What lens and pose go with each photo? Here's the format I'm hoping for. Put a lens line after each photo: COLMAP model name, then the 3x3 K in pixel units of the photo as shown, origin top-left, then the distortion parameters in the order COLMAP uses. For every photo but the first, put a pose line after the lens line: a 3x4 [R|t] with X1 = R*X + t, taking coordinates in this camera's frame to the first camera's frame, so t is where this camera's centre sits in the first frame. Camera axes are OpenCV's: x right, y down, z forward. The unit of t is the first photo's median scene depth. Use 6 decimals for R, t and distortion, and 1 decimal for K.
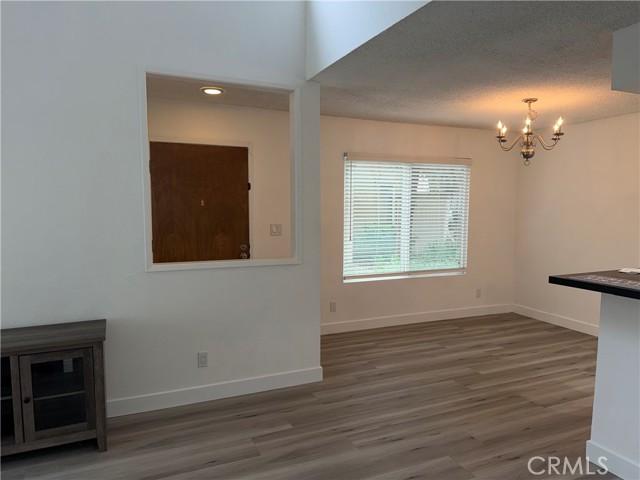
lens RADIAL K [[451.5, 0, 320.7], [0, 451.5, 243.9], [0, 0, 1]] dist [0.012354, -0.011224]
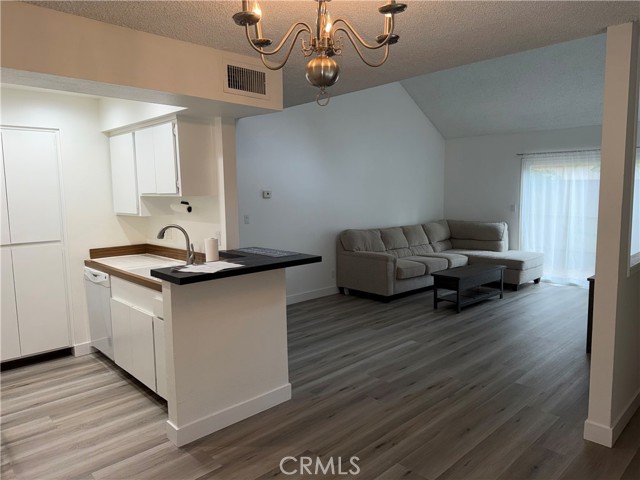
lens RADIAL K [[451.5, 0, 319.2], [0, 451.5, 239.6], [0, 0, 1]] dist [0.012354, -0.011224]
pose [[-0.943884, 0.042196, -0.327569, 0.744611], [-0.023338, 0.980805, 0.193590, -0.170931], [0.329450, 0.190372, -0.924782, 1.732025]]
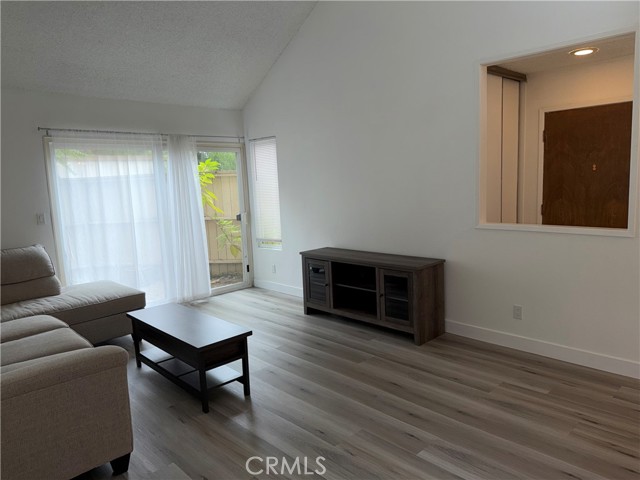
lens RADIAL K [[451.5, 0, 316.4], [0, 451.5, 234.4], [0, 0, 1]] dist [0.012354, -0.011224]
pose [[0.335661, 0.100158, -0.936643, 0.627089], [-0.042997, 0.994924, 0.090981, -0.015120], [0.941001, 0.009734, 0.338263, 0.162755]]
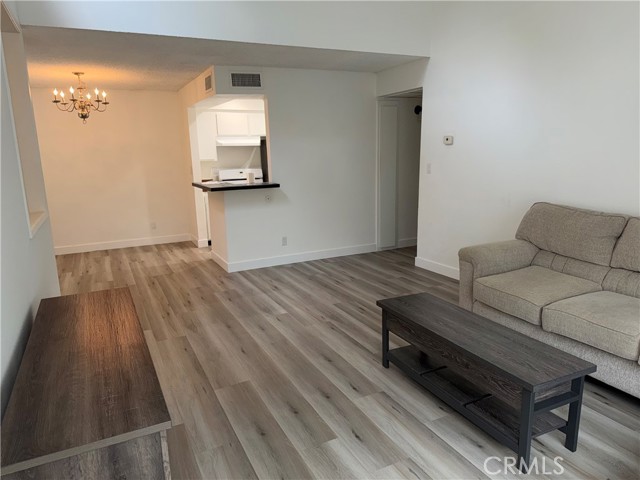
lens RADIAL K [[451.5, 0, 322.2], [0, 451.5, 242.8], [0, 0, 1]] dist [0.012354, -0.011224]
pose [[-0.039576, -0.209003, 0.977114, -1.193914], [0.117305, 0.970146, 0.212263, -0.045112], [-0.992307, 0.123021, -0.013877, 0.471476]]
